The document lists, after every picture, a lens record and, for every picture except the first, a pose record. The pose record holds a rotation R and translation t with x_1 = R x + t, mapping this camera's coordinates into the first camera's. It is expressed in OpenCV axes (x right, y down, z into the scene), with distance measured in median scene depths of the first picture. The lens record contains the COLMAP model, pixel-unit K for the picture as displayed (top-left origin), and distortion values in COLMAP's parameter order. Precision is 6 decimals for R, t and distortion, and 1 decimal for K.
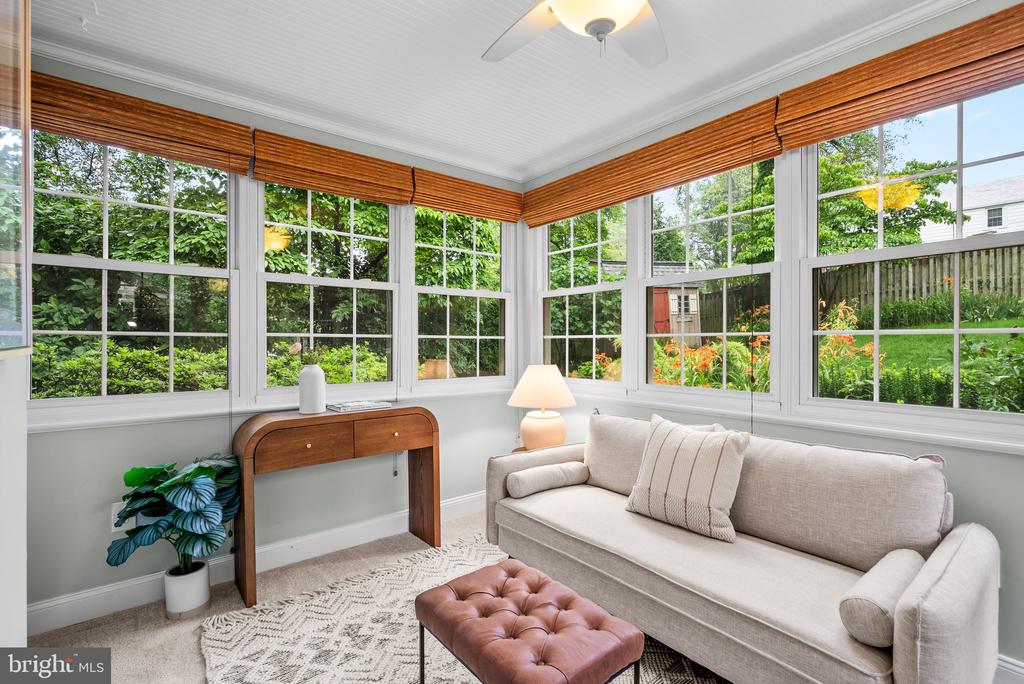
lens RADIAL K [[470.5, 0, 517.7], [0, 470.5, 342.5], [0, 0, 1]] dist [-0.020541, -0.000003]
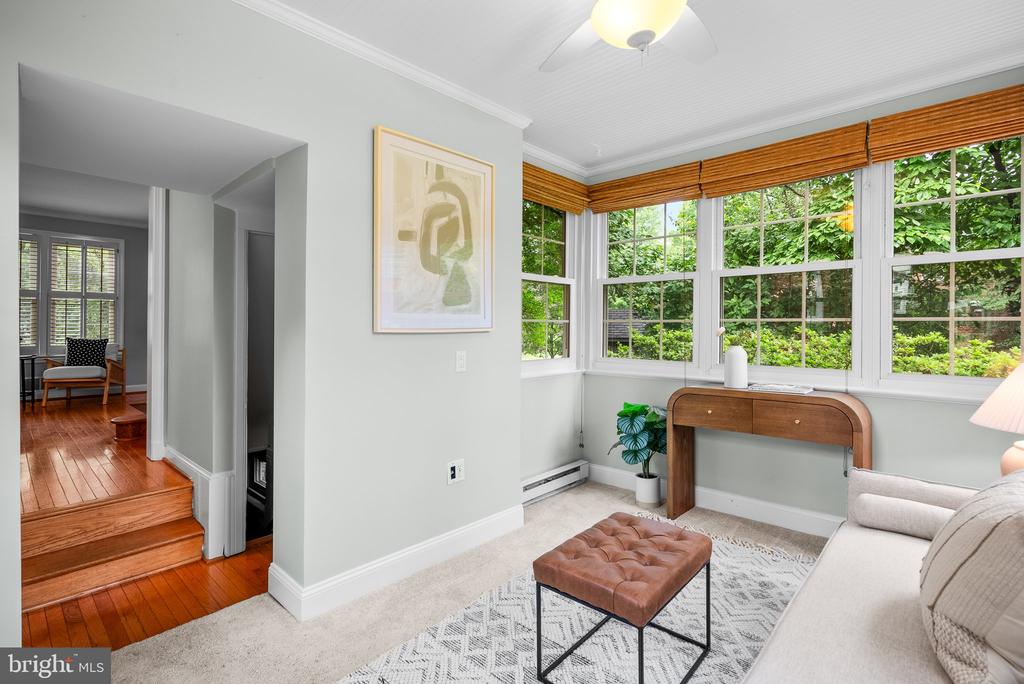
lens RADIAL K [[473.0, 0, 509.6], [0, 473.0, 330.2], [0, 0, 1]] dist [-0.001822, 0.000069]
pose [[0.137137, 0.005712, -0.990536, 0.302840], [-0.001777, 0.999983, 0.005520, 0.001737], [0.990551, 0.001003, 0.137145, 0.138714]]
